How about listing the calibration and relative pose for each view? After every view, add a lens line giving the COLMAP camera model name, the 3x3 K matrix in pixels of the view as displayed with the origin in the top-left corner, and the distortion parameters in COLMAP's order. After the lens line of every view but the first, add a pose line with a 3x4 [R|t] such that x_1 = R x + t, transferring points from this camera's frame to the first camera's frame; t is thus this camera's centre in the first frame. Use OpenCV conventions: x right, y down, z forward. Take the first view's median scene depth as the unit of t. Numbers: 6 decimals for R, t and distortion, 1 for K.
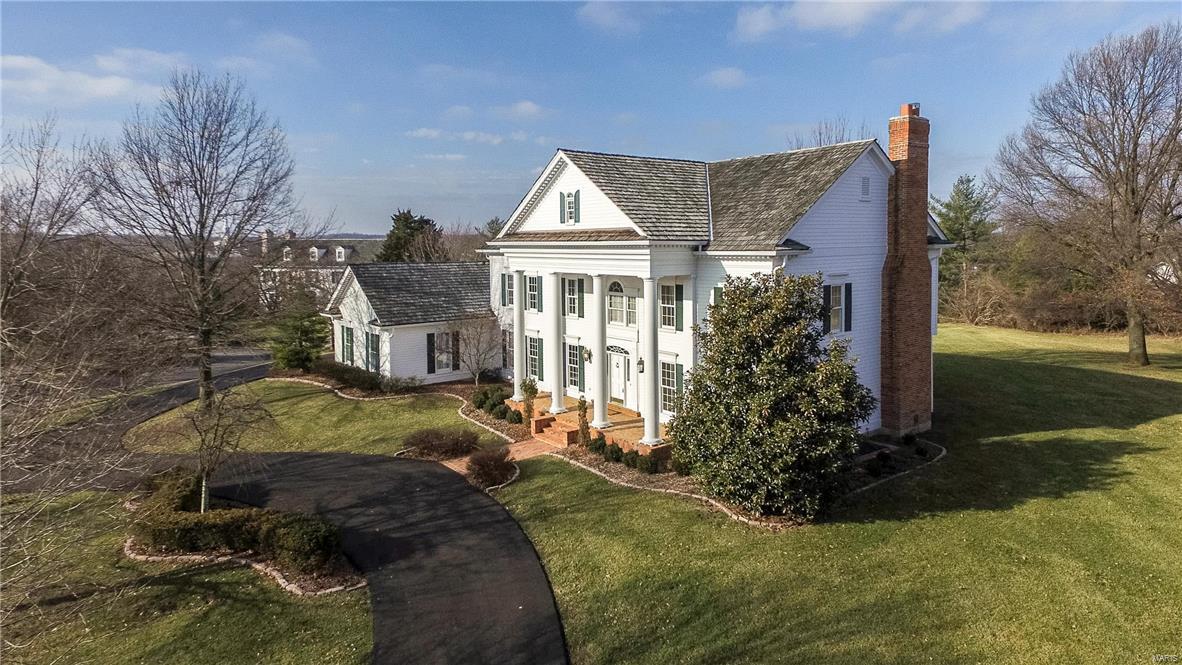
lens RADIAL K [[706.0, 0, 550.6], [0, 706.0, 370.2], [0, 0, 1]] dist [0.035672, -0.035944]
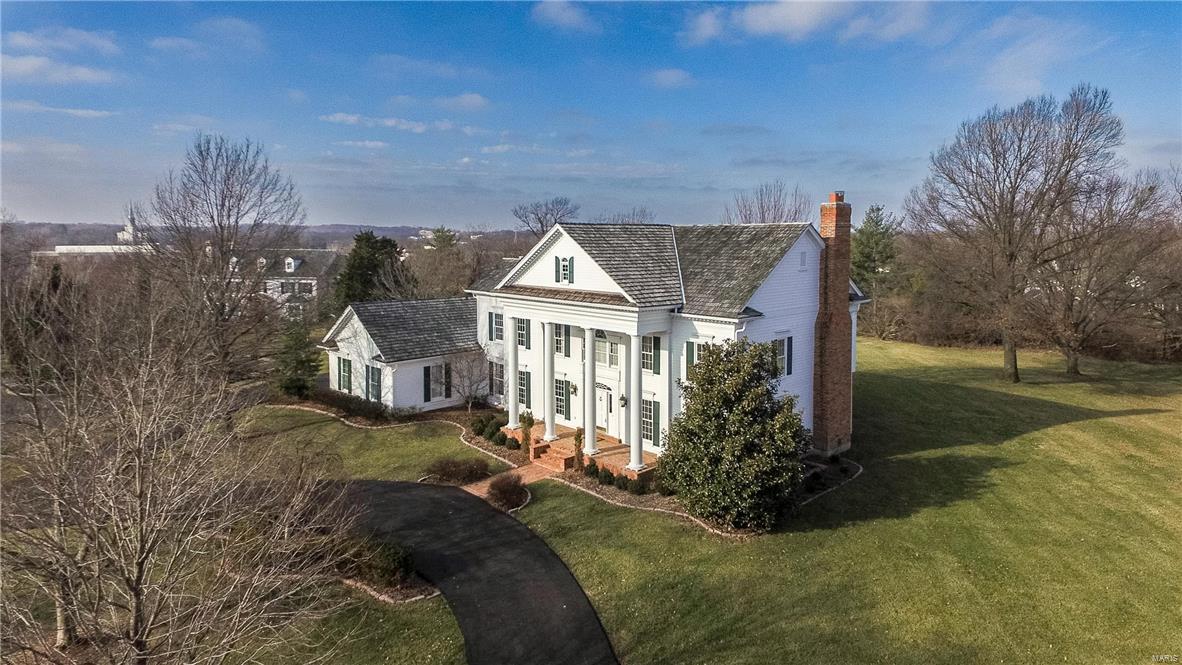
lens RADIAL K [[706.2, 0, 551.1], [0, 706.2, 387.5], [0, 0, 1]] dist [-0.006952, 0.000939]
pose [[0.994949, -0.010245, 0.099856, -0.127161], [0.006877, 0.999398, 0.034019, -0.080694], [-0.100145, -0.033160, 0.994420, -0.200908]]
